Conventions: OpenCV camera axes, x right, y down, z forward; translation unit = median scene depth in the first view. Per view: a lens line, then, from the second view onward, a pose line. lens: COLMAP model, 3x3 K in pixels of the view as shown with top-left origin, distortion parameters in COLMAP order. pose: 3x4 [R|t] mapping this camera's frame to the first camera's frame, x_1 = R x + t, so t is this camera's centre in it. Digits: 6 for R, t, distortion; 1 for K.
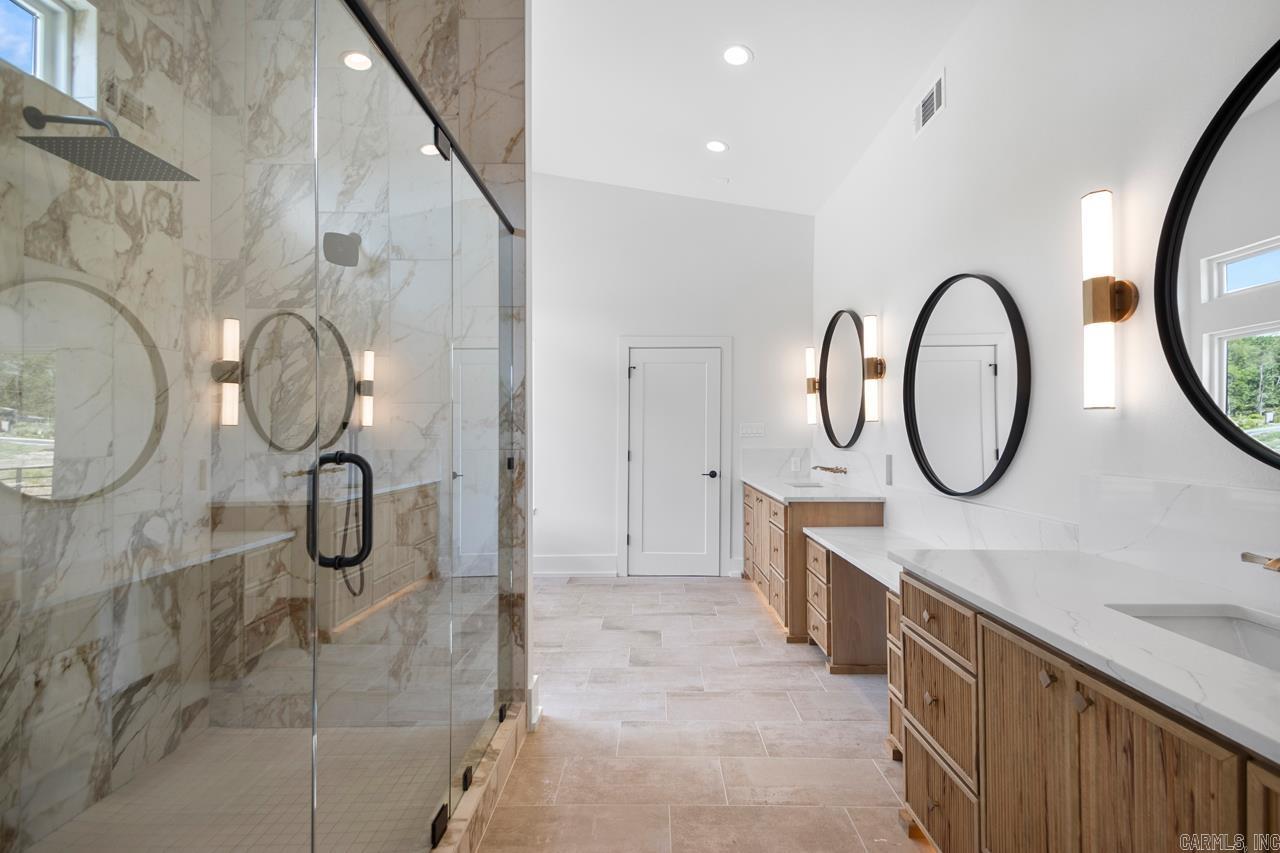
lens RADIAL K [[595.8, 0, 640.8], [0, 595.8, 426.2], [0, 0, 1]] dist [0.038943, -0.019536]
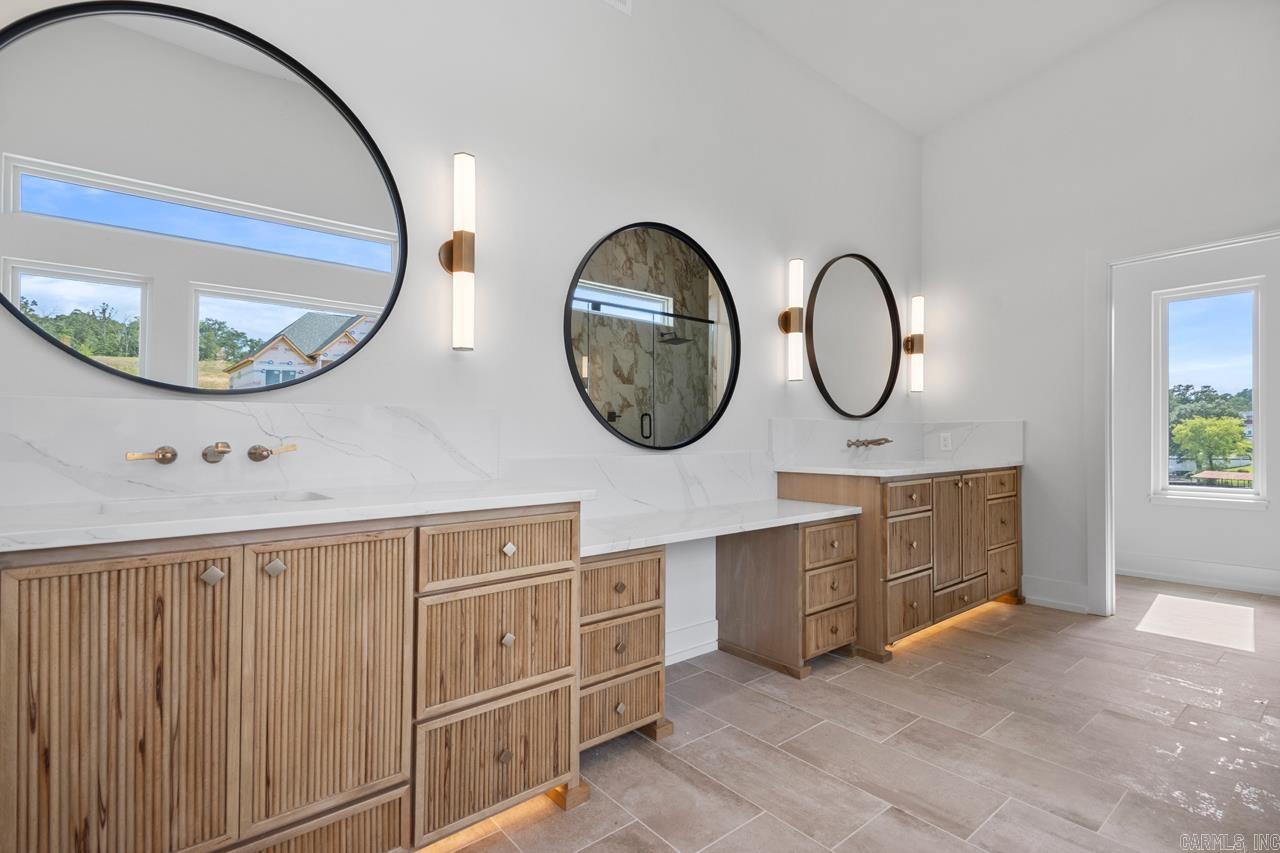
lens RADIAL K [[595.8, 0, 636.1], [0, 595.8, 431.6], [0, 0, 1]] dist [0.038943, -0.019536]
pose [[-0.650312, 0.004953, 0.759651, -0.186816], [-0.007414, 0.999890, -0.012867, 0.100416], [-0.759631, -0.014000, -0.650203, 1.671892]]
